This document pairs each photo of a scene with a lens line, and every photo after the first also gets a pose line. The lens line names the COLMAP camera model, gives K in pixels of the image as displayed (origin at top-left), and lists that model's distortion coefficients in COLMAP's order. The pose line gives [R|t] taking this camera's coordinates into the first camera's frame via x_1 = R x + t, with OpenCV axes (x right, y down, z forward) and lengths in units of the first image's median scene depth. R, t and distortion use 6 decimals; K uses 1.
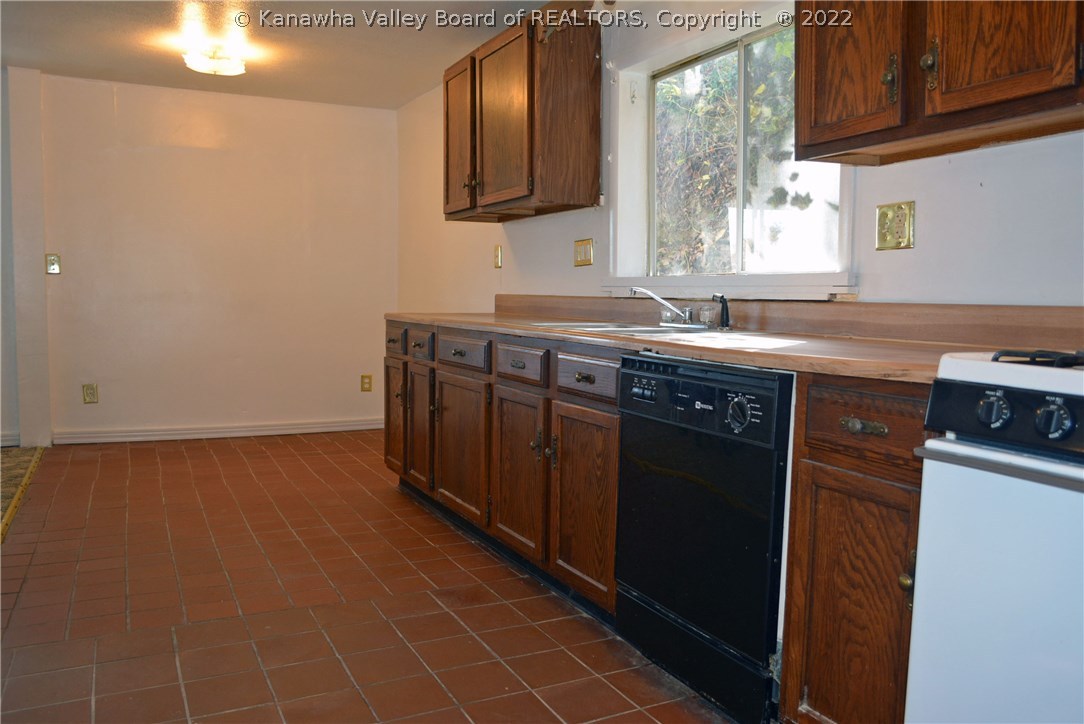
lens RADIAL K [[839.6, 0, 539.6], [0, 839.6, 372.9], [0, 0, 1]] dist [-0.011827, 0.000211]
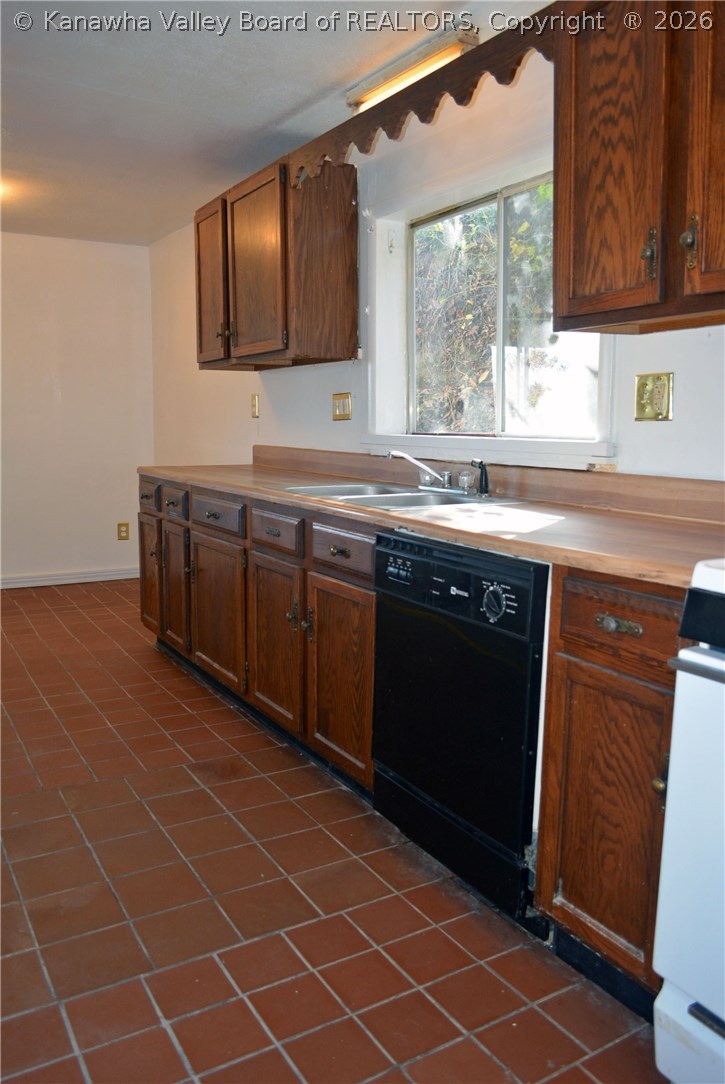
lens RADIAL K [[839.6, 0, 362.5], [0, 839.6, 542.0], [0, 0, 1]] dist [-0.011827, 0.000211]
pose [[0.997894, -0.012844, 0.063581, 0.018634], [0.009428, 0.998510, 0.053741, -0.058887], [-0.064176, -0.053028, 0.996529, 0.033292]]
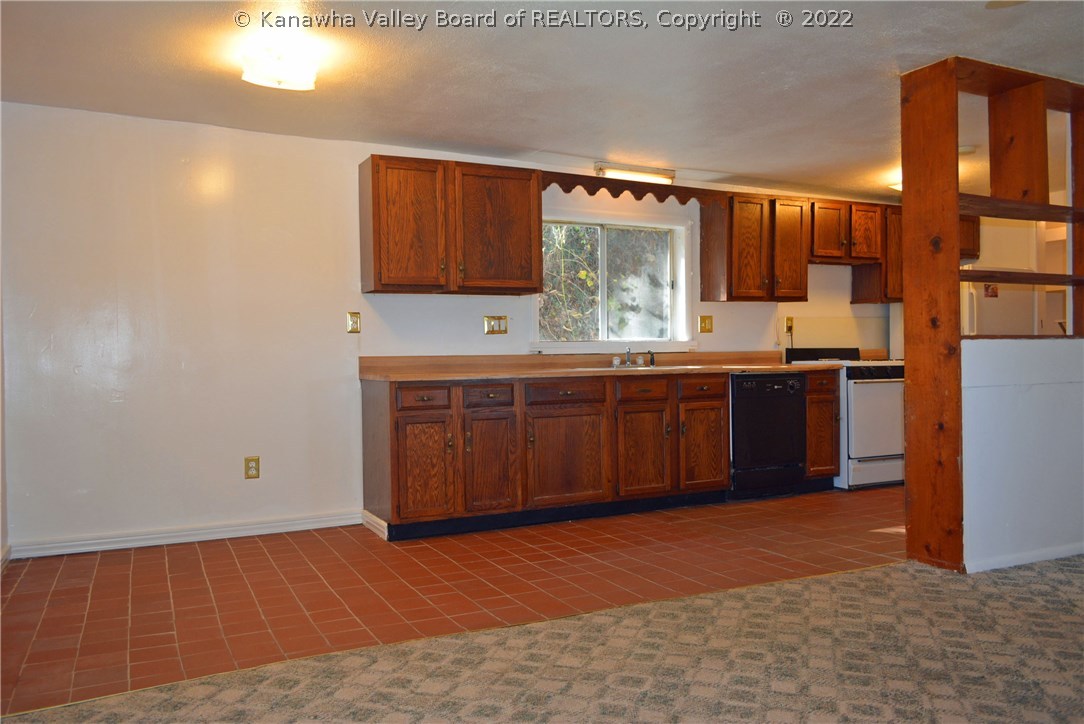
lens RADIAL K [[839.6, 0, 539.6], [0, 839.6, 372.9], [0, 0, 1]] dist [-0.011827, 0.000211]
pose [[0.028491, -0.059075, 0.997847, -2.222593], [0.102621, 0.993150, 0.055866, -0.213437], [-0.994312, 0.100809, 0.034358, 1.390658]]
